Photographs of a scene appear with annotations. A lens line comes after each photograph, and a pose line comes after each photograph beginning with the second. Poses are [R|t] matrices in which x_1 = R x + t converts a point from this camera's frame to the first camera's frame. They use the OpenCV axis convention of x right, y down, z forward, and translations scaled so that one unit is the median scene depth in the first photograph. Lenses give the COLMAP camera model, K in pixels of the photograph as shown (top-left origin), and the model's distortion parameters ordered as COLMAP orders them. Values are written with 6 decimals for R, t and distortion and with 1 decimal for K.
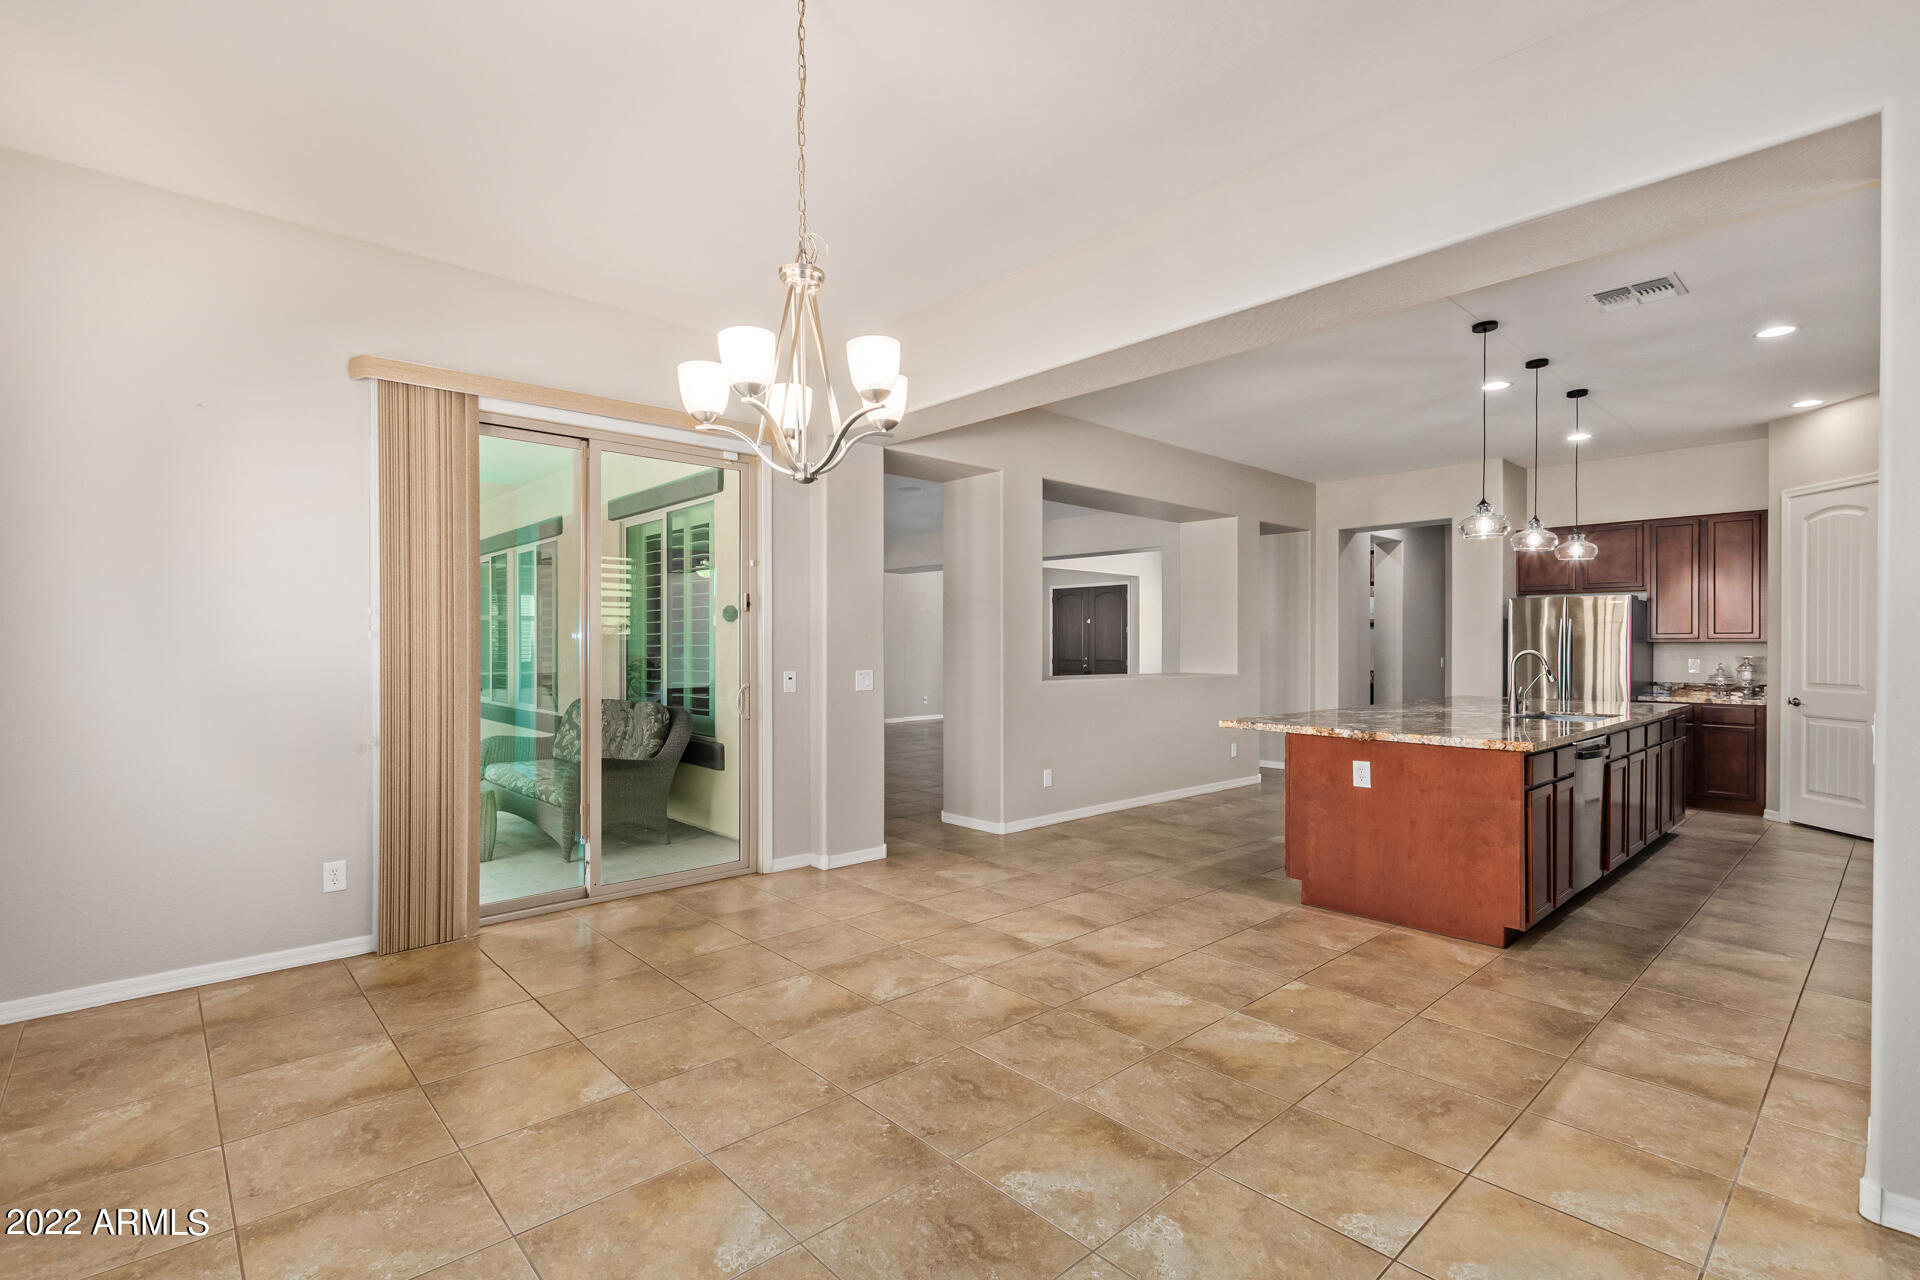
lens RADIAL K [[886.3, 0, 960.8], [0, 886.3, 645.8], [0, 0, 1]] dist [0.002756, 0.000361]
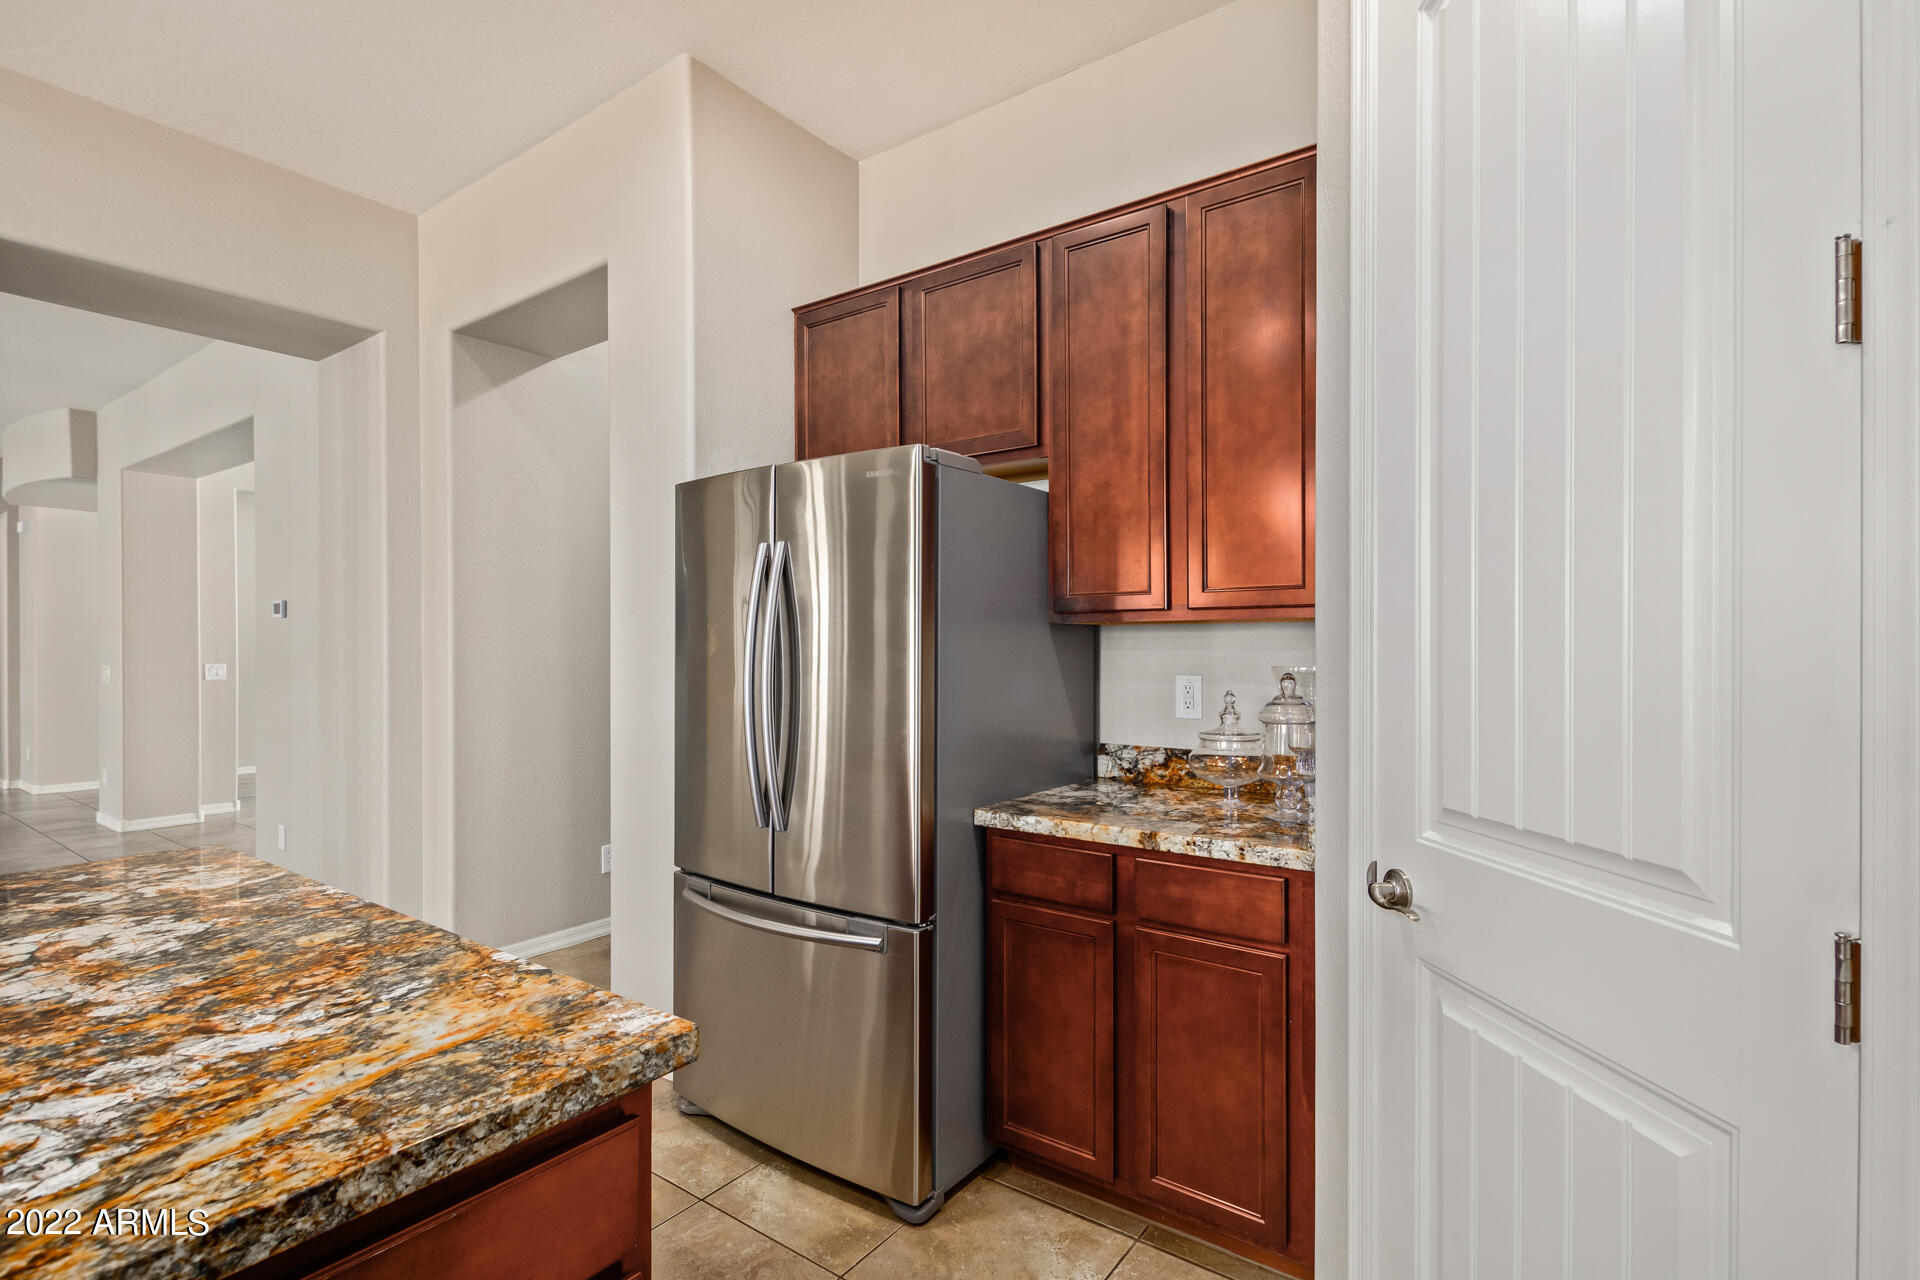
lens RADIAL K [[879.7, 0, 1008.6], [0, 879.7, 648.9], [0, 0, 1]] dist [0.001285, 0.000068]
pose [[0.974263, -0.001385, 0.225408, 0.761845], [0.001280, 0.999999, 0.000612, 0.005304], [-0.225409, -0.000308, 0.974264, 0.774942]]
